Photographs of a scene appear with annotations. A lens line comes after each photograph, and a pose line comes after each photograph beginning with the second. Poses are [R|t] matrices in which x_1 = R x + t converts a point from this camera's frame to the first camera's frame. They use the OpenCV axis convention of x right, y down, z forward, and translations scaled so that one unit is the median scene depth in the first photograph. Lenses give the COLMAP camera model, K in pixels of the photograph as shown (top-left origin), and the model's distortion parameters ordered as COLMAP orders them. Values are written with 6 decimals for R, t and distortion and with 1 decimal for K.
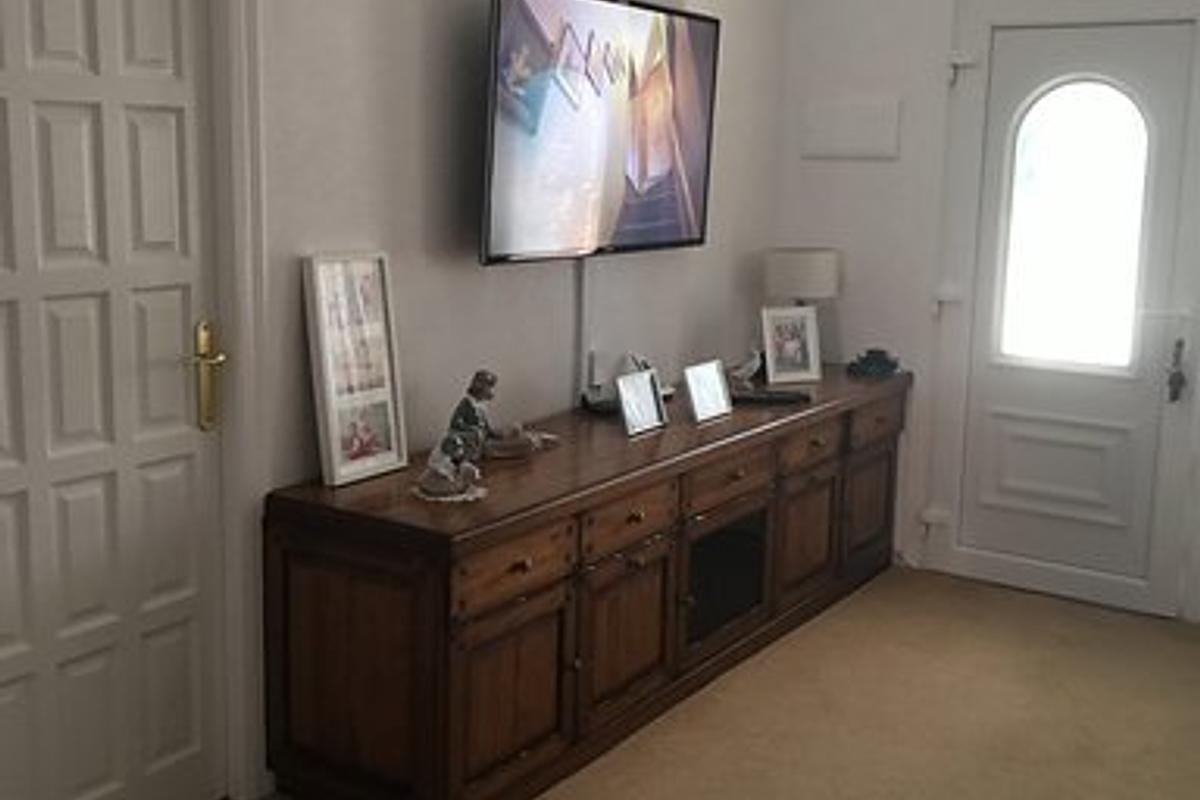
lens RADIAL K [[1385.2, 0, 567.2], [0, 1385.2, 384.6], [0, 0, 1]] dist [0.061417, 0.000000]
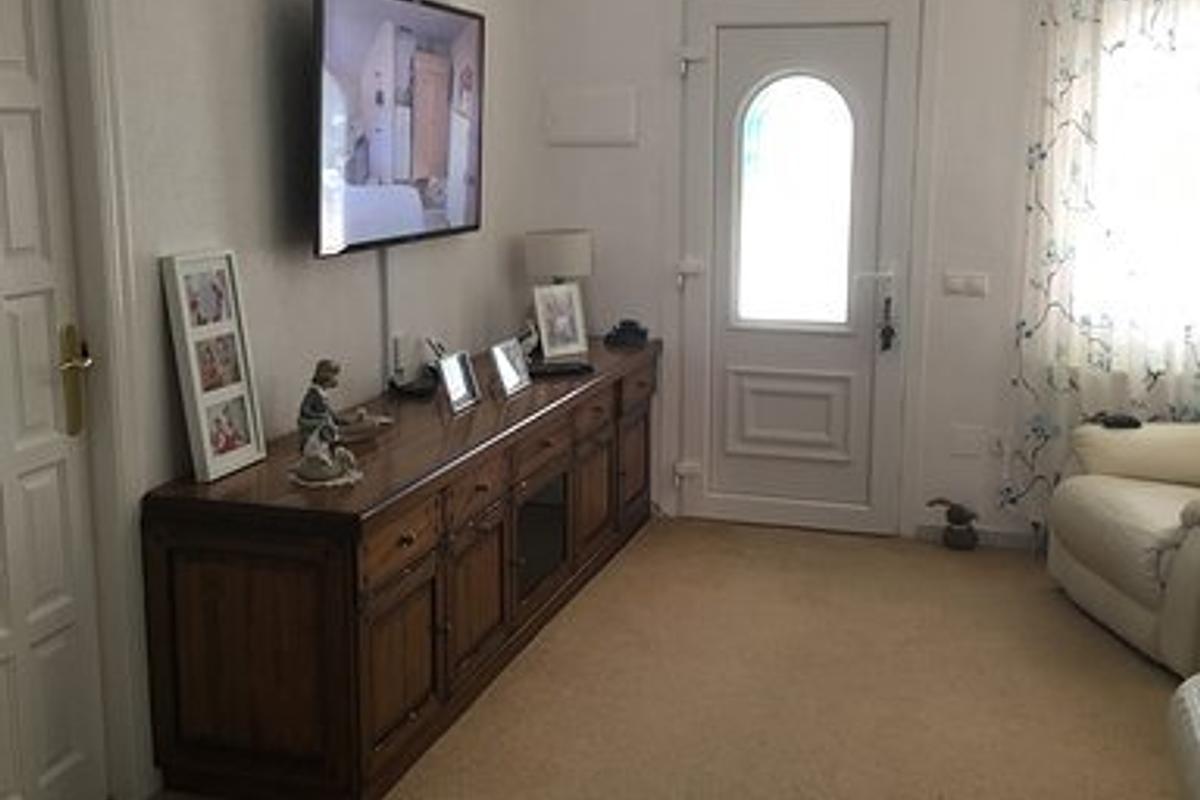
lens RADIAL K [[1385.2, 0, 604.7], [0, 1385.2, 400.2], [0, 0, 1]] dist [0.061417, 0.000000]
pose [[0.954216, -0.072234, 0.290266, -0.148044], [0.065198, 0.997298, 0.033851, -0.001390], [-0.291927, -0.013377, 0.956347, -0.047165]]
